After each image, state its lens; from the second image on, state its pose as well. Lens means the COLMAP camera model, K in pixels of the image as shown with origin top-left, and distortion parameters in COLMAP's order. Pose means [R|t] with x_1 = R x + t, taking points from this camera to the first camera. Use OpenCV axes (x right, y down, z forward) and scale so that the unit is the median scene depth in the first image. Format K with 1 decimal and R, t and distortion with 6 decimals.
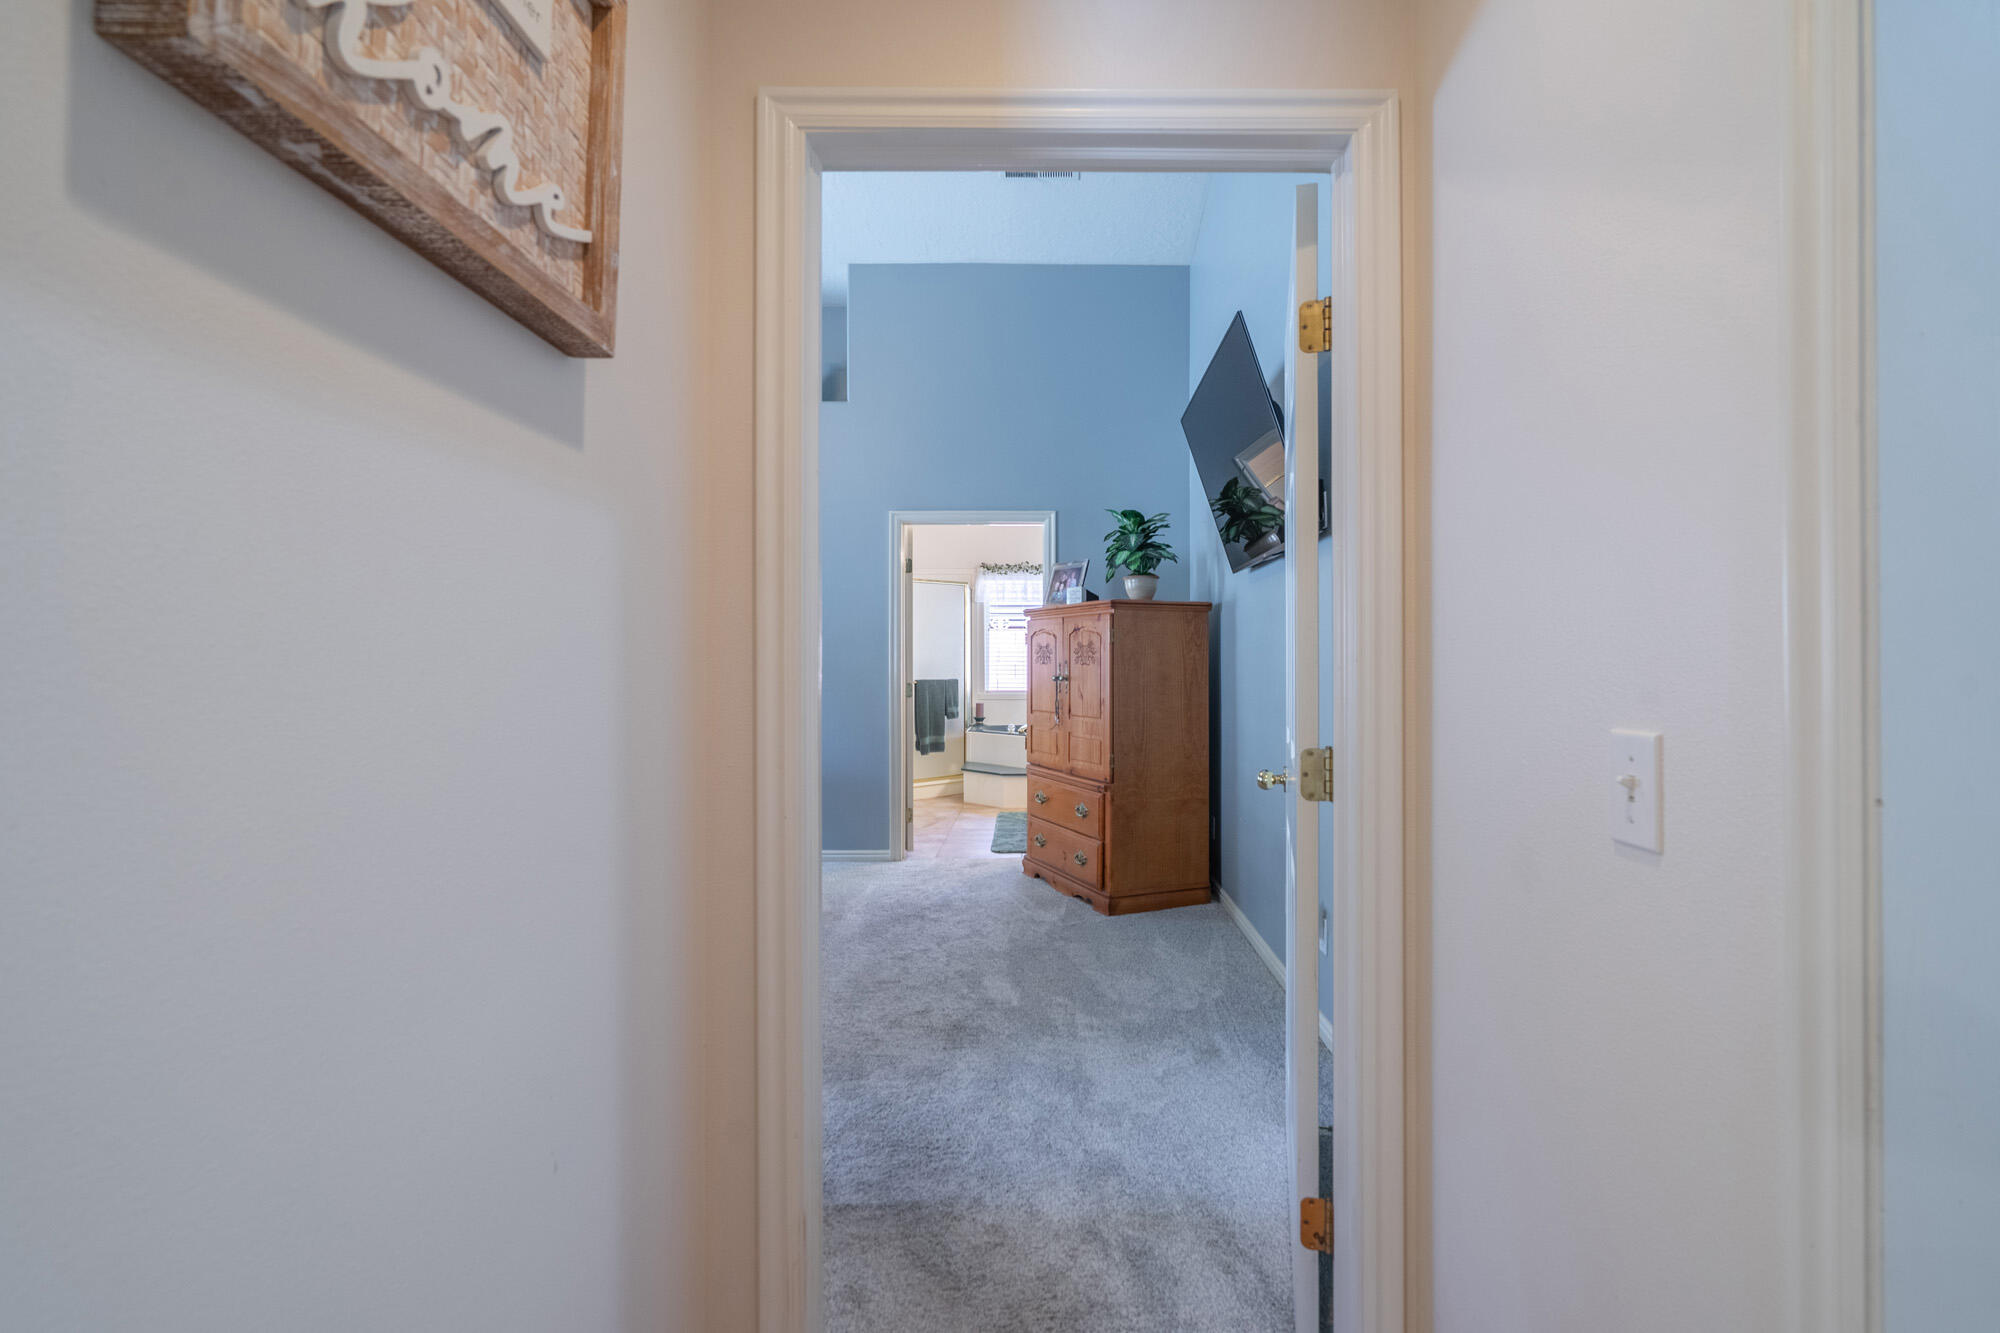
lens RADIAL K [[907.8, 0, 1006.1], [0, 907.8, 664.8], [0, 0, 1]] dist [-0.001116, 0.001549]
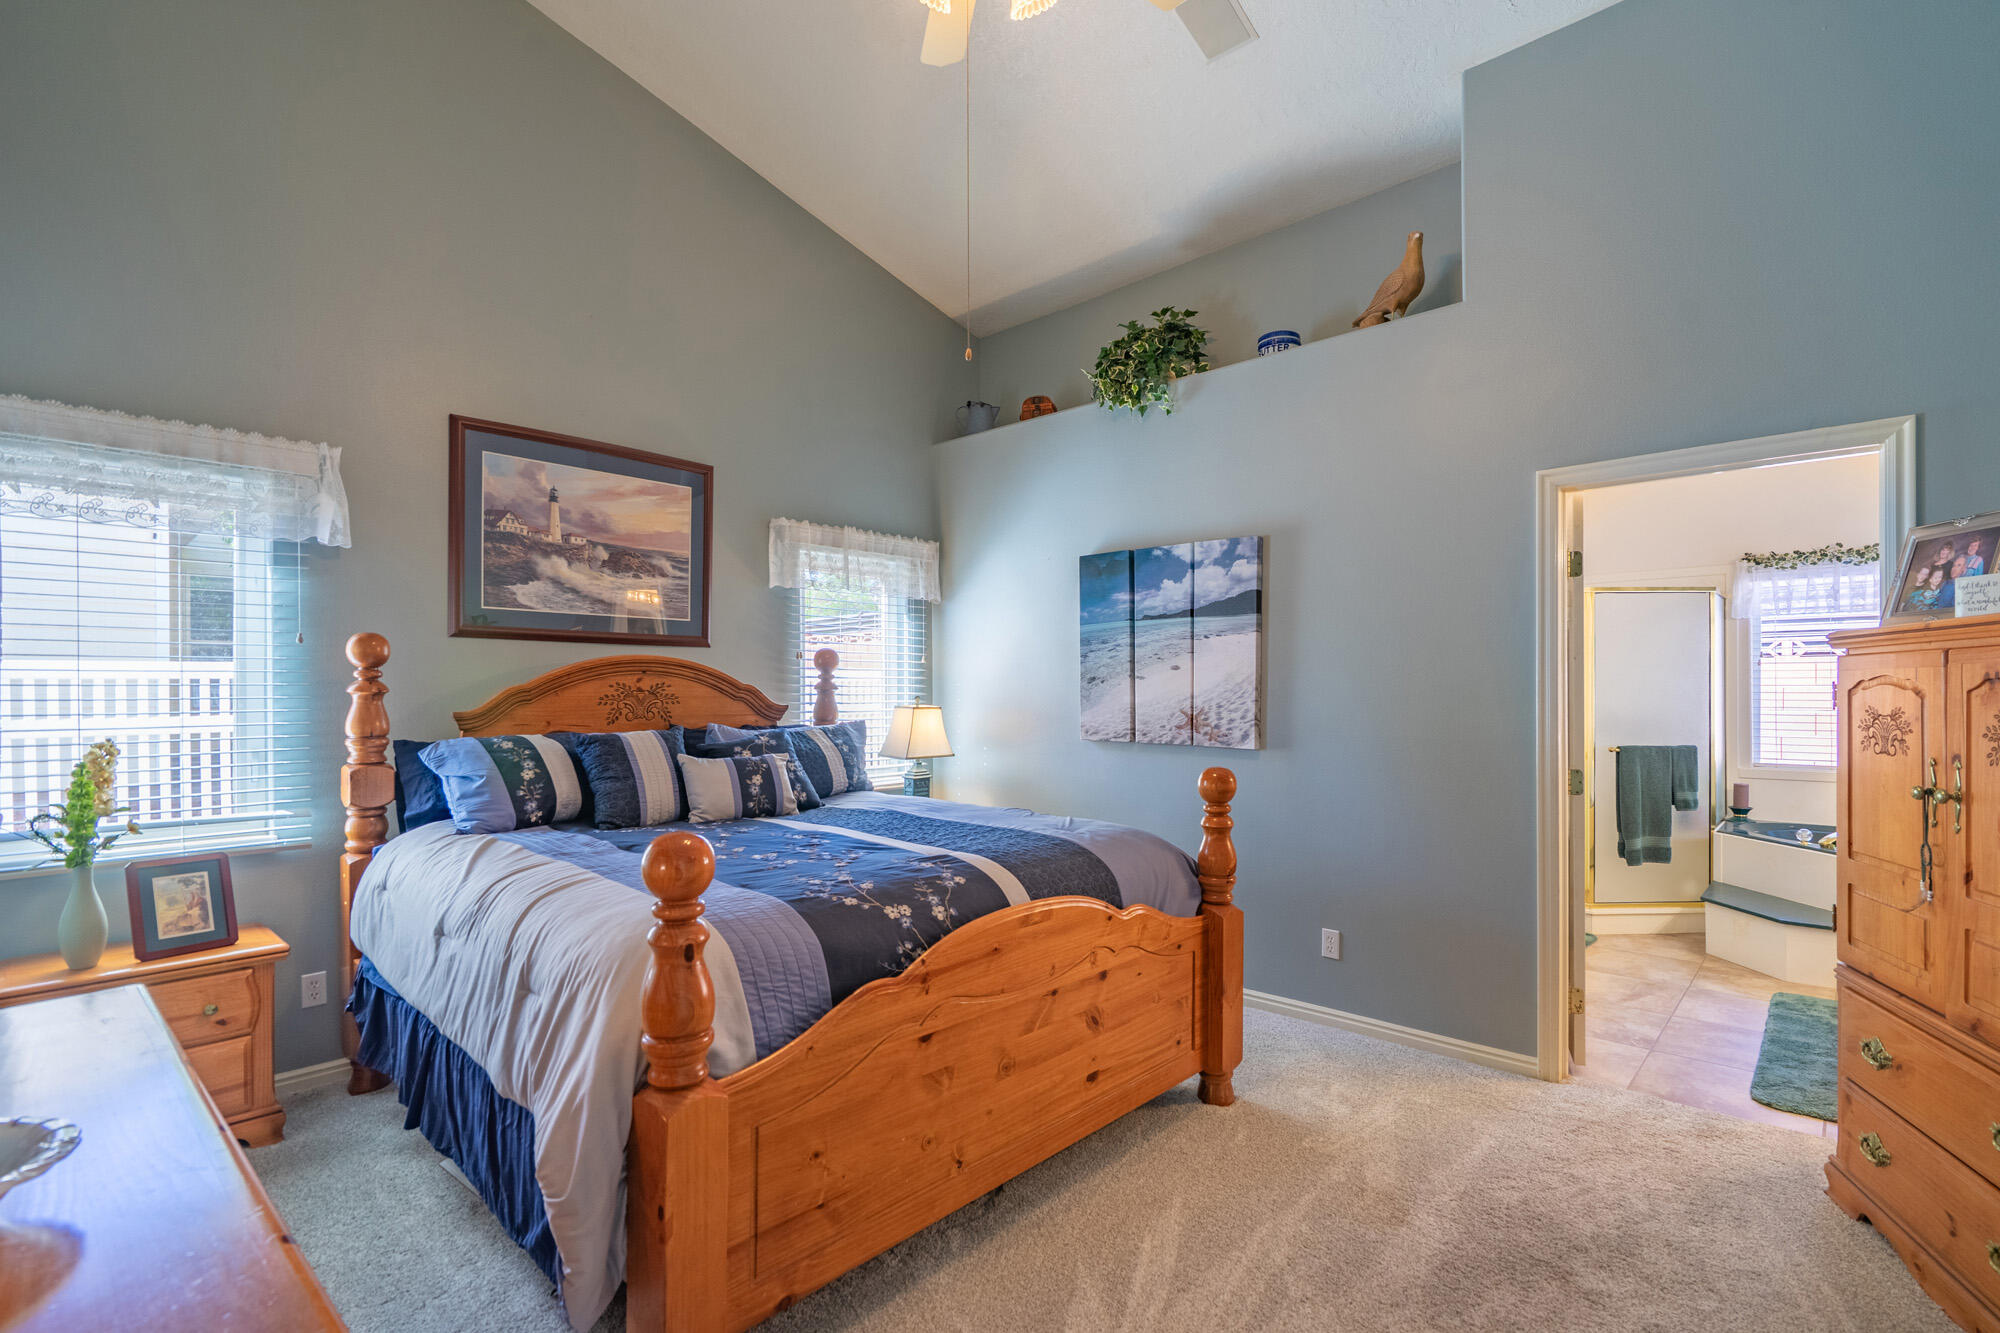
lens RADIAL K [[907.8, 0, 1131.4], [0, 907.8, 701.7], [0, 0, 1]] dist [-0.001116, 0.001549]
pose [[0.801524, -0.001530, -0.597960, 0.009492], [0.007317, 0.999947, 0.007249, -0.026616], [0.597917, -0.010186, 0.801493, 0.344498]]
